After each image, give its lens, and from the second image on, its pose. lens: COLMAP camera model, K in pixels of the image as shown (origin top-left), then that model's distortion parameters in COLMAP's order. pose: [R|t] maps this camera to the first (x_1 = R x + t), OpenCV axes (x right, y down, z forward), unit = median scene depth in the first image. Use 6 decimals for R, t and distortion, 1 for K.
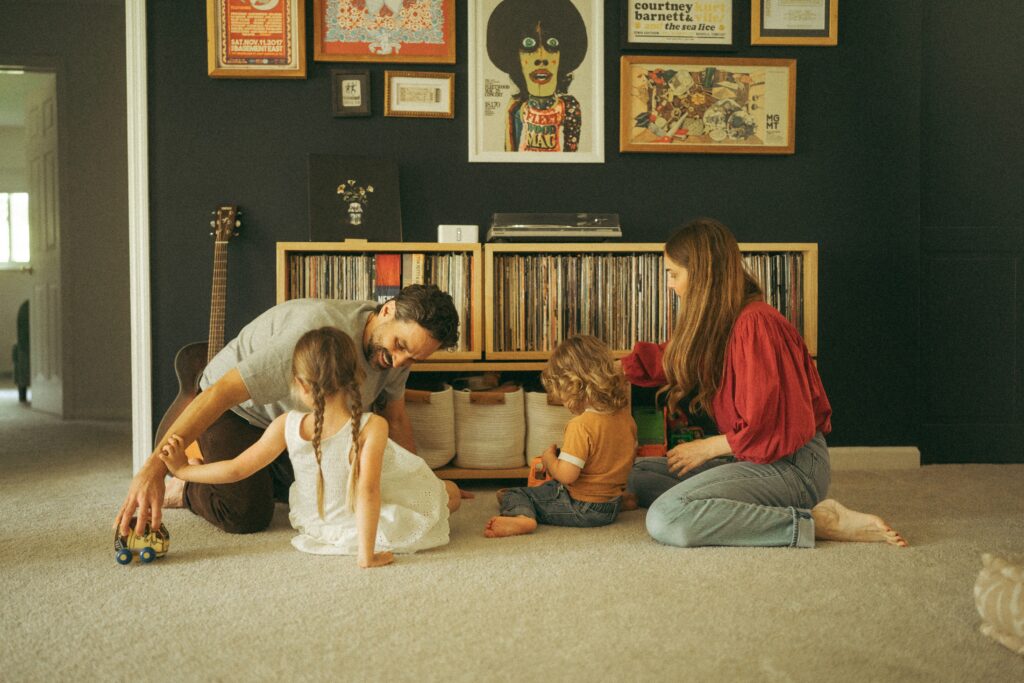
lens RADIAL K [[960.8, 0, 513.4], [0, 960.8, 340.2], [0, 0, 1]] dist [-0.008998, 0.000000]
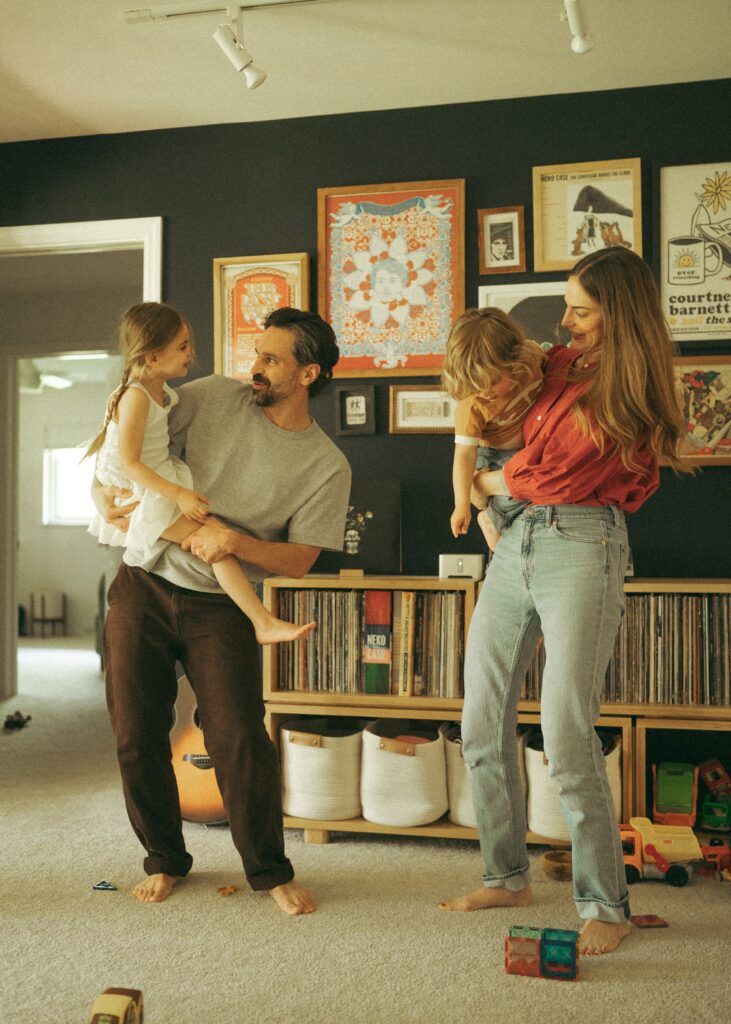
lens RADIAL K [[1111.5, 0, 362.6], [0, 1111.5, 512.4], [0, 0, 1]] dist [-0.019657, 0.000000]
pose [[0.953837, 0.002169, -0.300316, 0.168250], [-0.013463, 0.999277, -0.035543, -0.117765], [0.300022, 0.037945, 0.953177, -0.041392]]
